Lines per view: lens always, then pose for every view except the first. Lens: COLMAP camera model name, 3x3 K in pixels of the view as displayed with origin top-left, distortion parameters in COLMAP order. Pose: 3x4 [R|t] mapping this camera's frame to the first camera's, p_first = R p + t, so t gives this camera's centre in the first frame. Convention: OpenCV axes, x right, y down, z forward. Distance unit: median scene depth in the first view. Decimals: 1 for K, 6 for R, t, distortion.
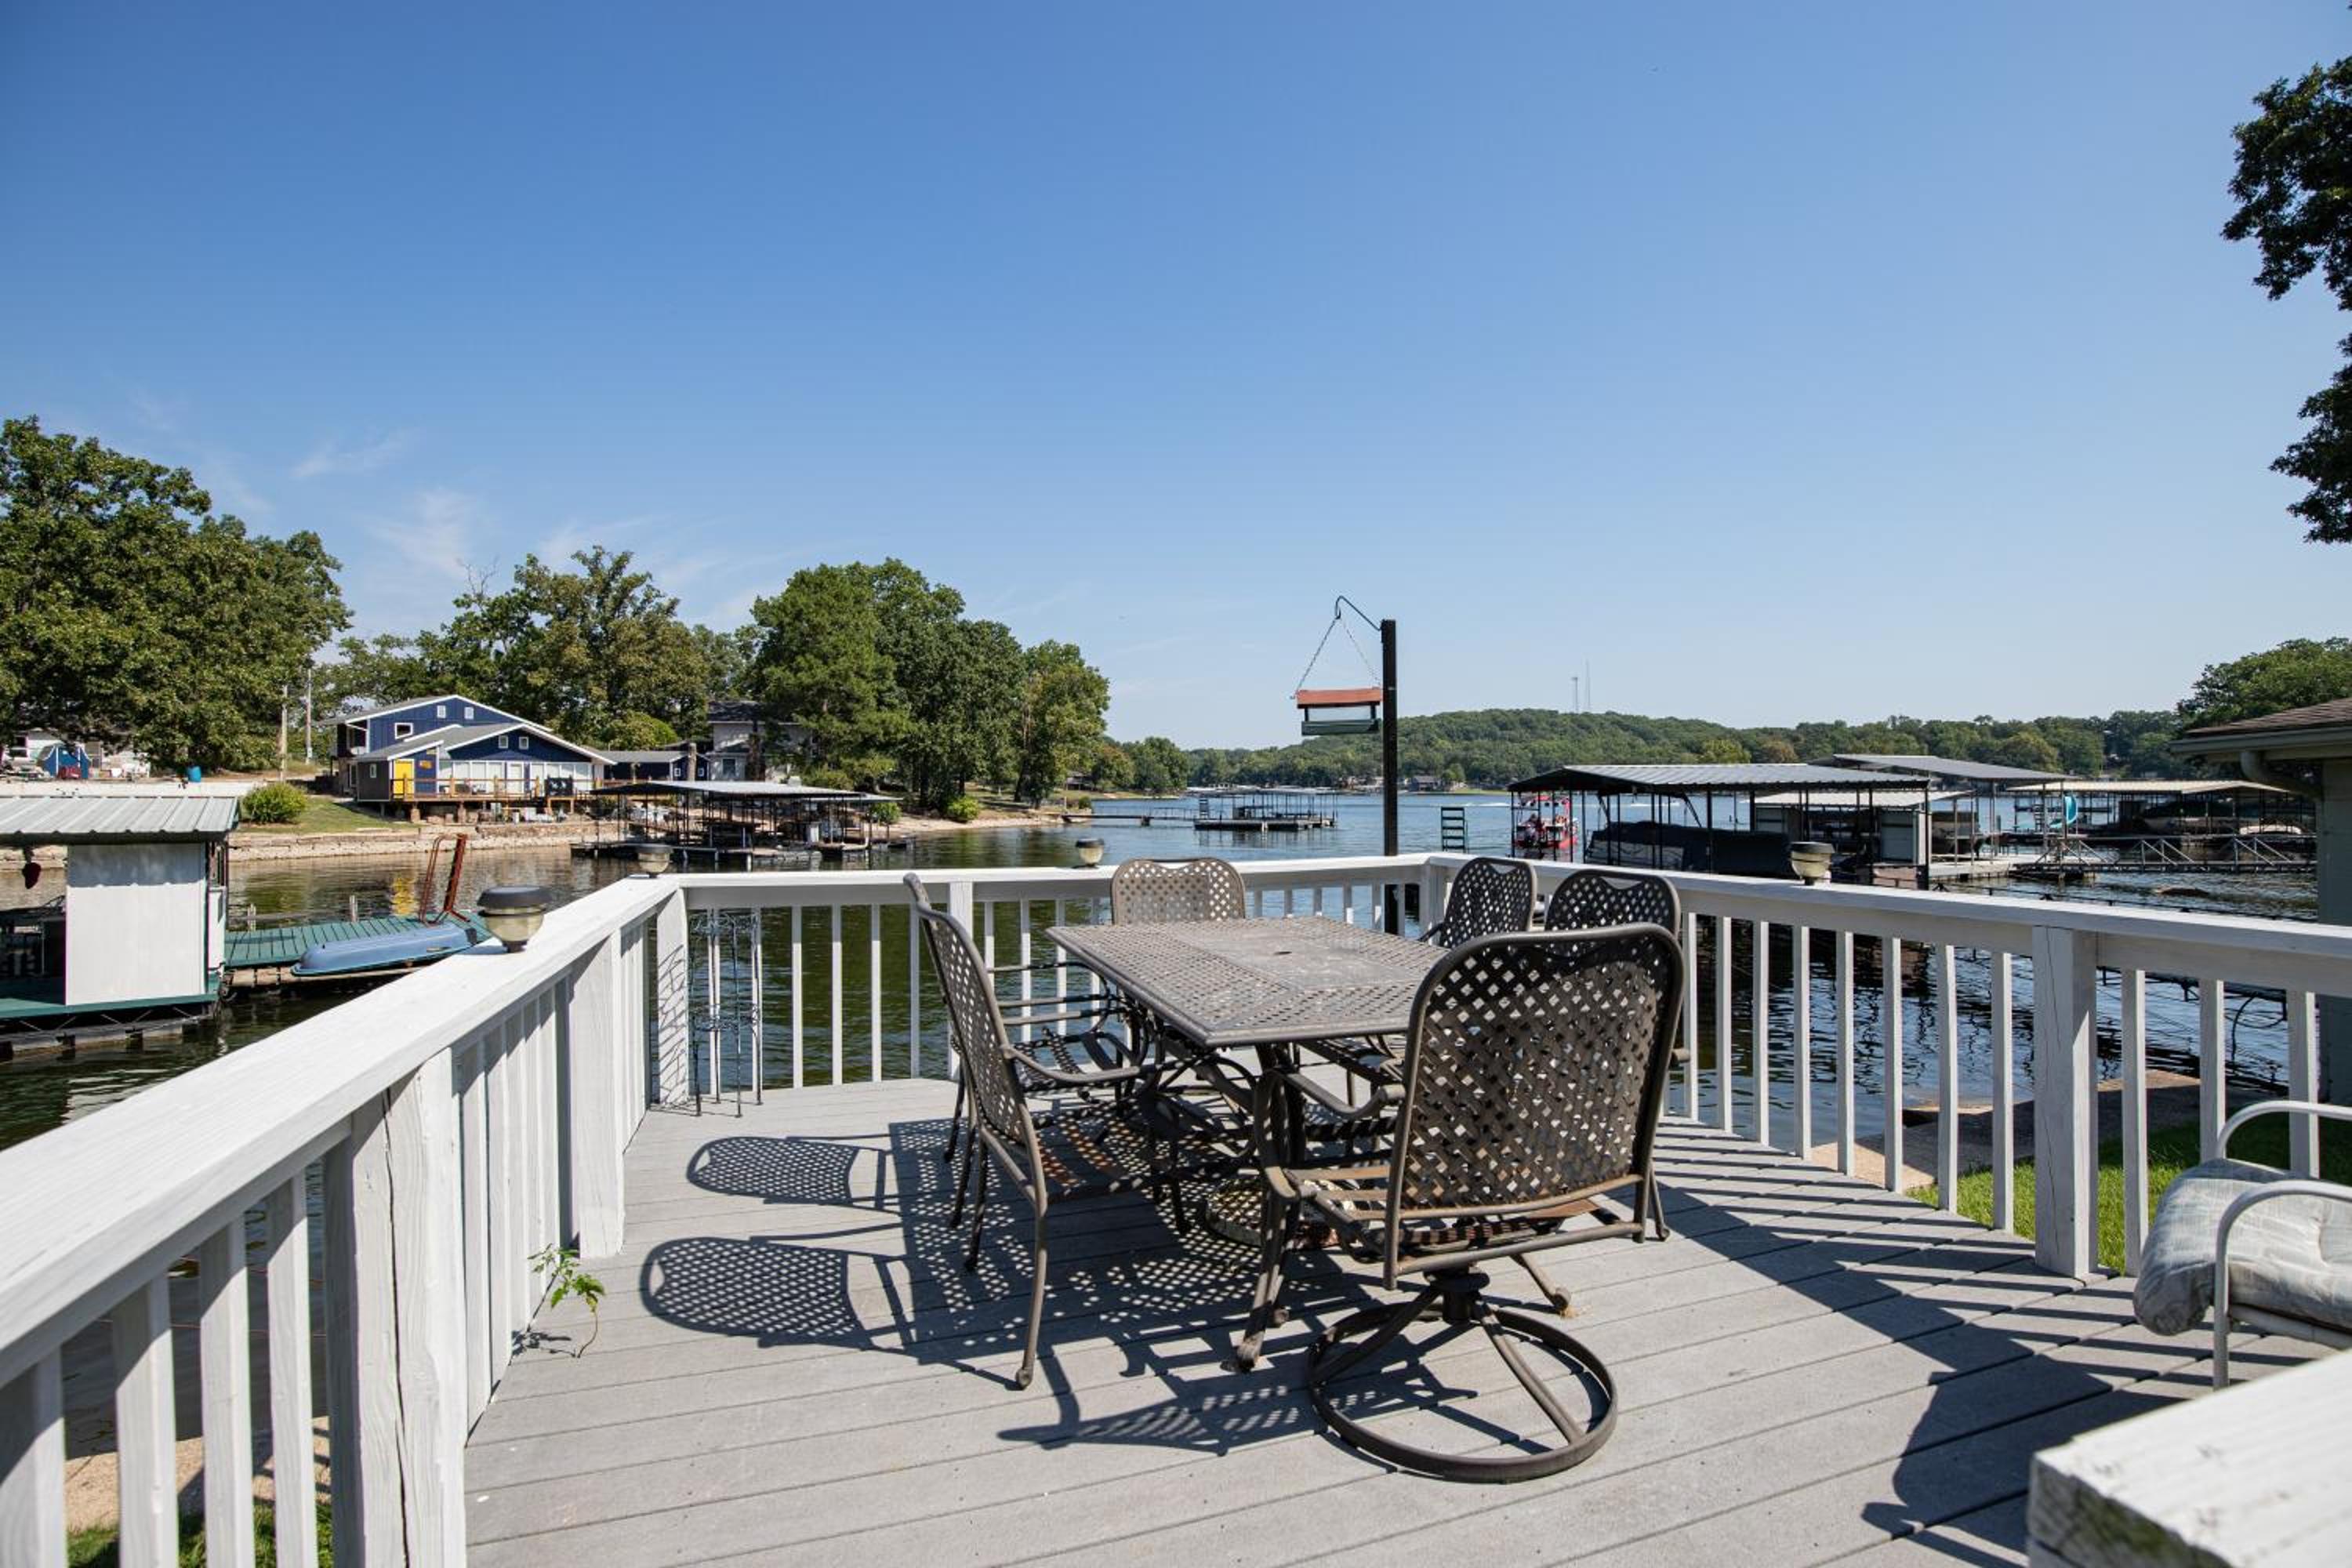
lens RADIAL K [[1091.1, 0, 1202.5], [0, 1091.1, 794.6], [0, 0, 1]] dist [-0.023700, 0.001101]
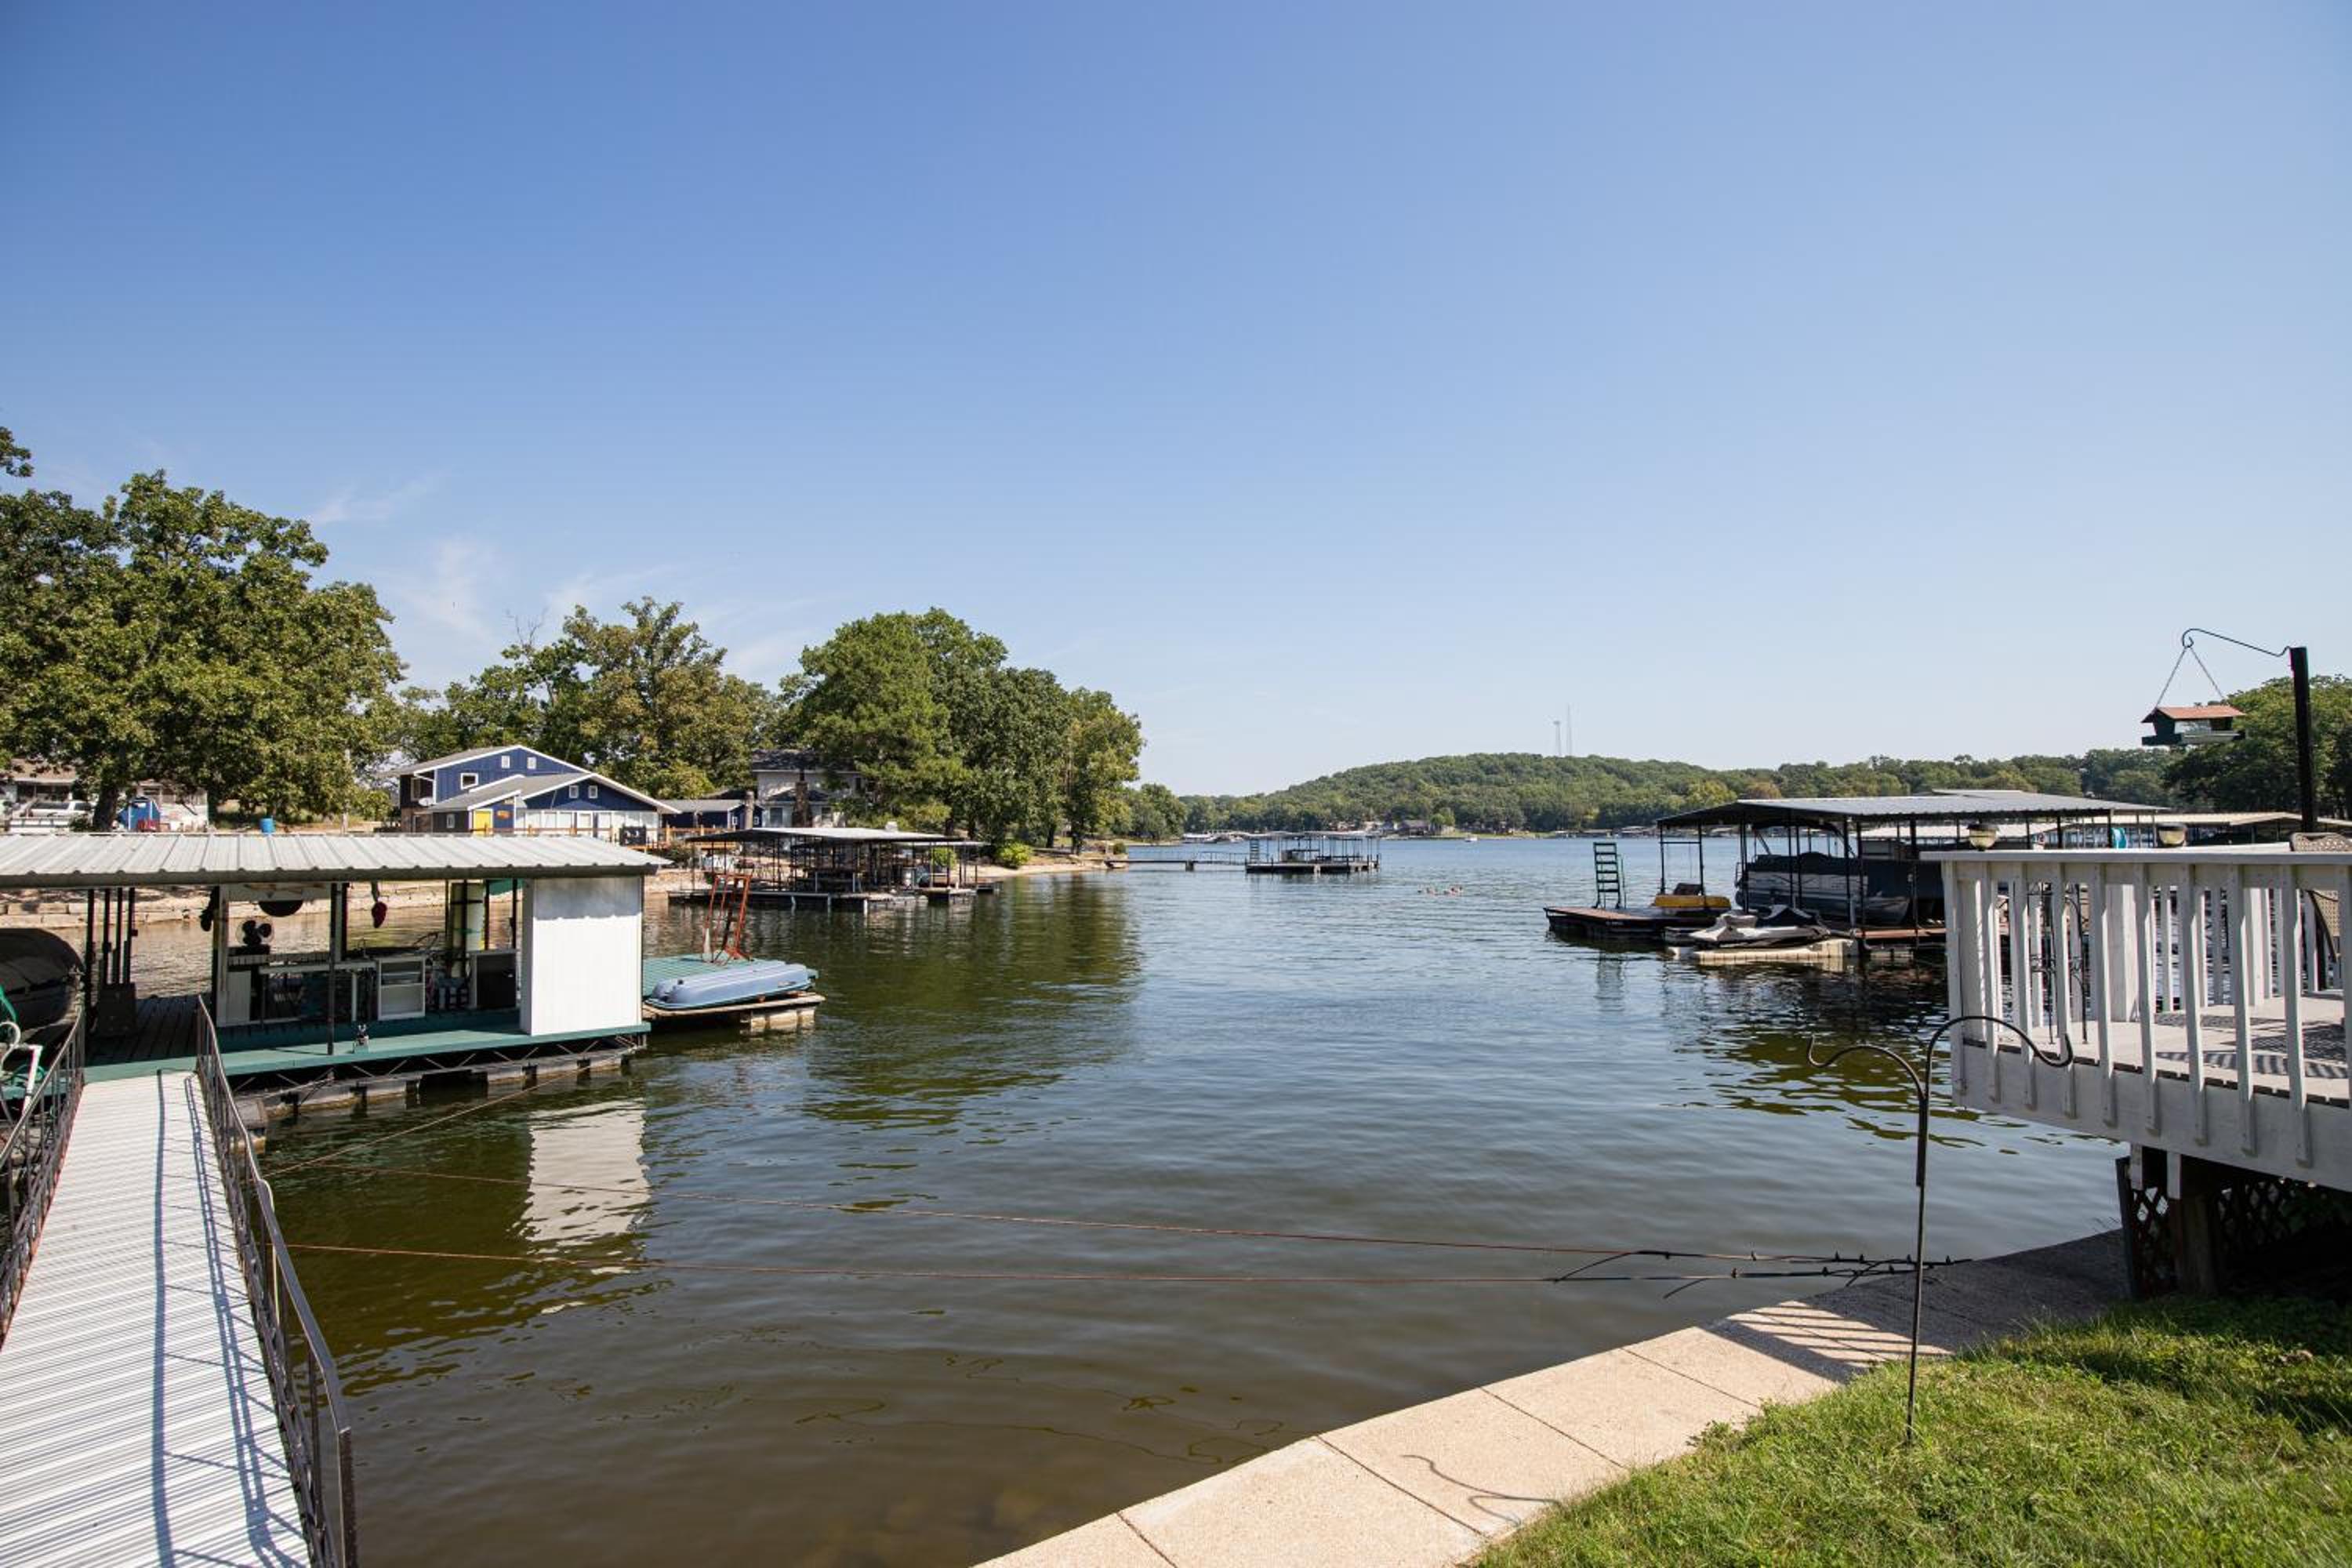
lens RADIAL K [[1091.1, 0, 1202.5], [0, 1091.1, 794.6], [0, 0, 1]] dist [-0.023700, 0.001101]
pose [[0.999750, -0.009464, 0.020247, -0.067443], [0.010330, 0.999018, -0.043087, 0.002666], [-0.019819, 0.043285, 0.998866, -0.009732]]
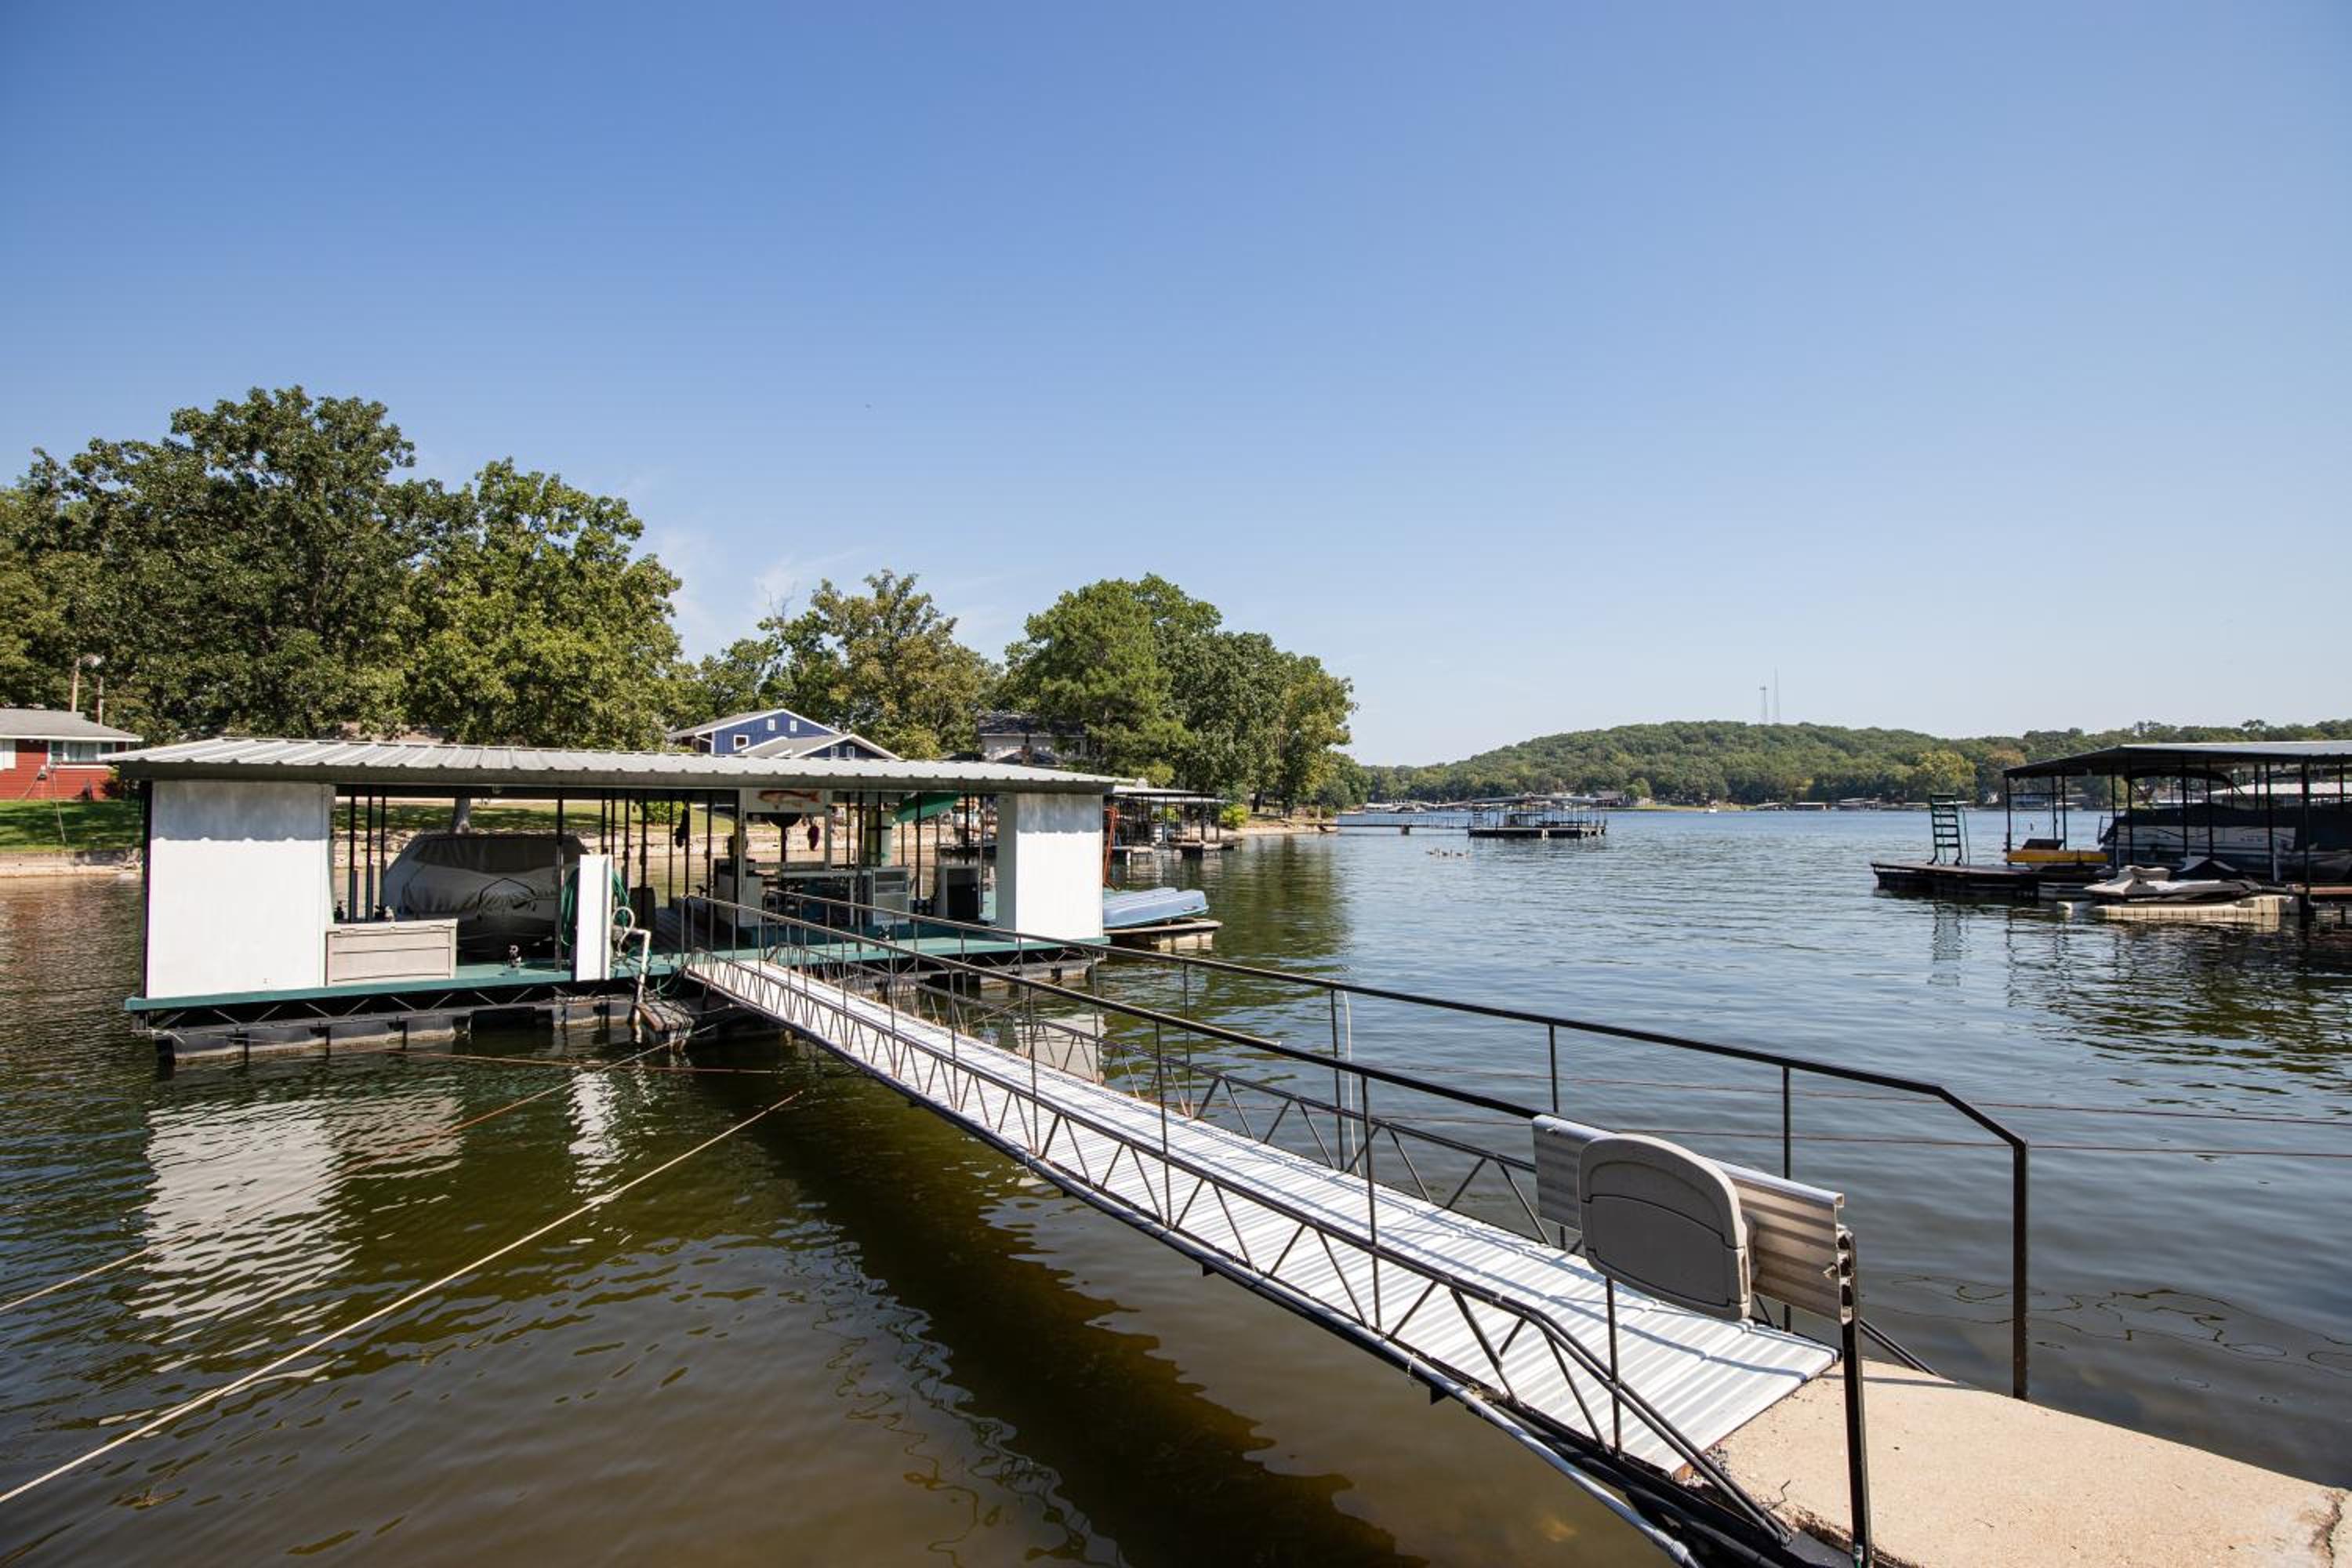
lens RADIAL K [[1091.1, 0, 1202.5], [0, 1091.1, 794.6], [0, 0, 1]] dist [-0.023700, 0.001101]
pose [[0.990654, -0.004932, -0.136309, -0.111549], [0.002559, 0.999842, -0.017580, 0.010528], [0.136374, 0.017067, 0.990510, -0.010427]]
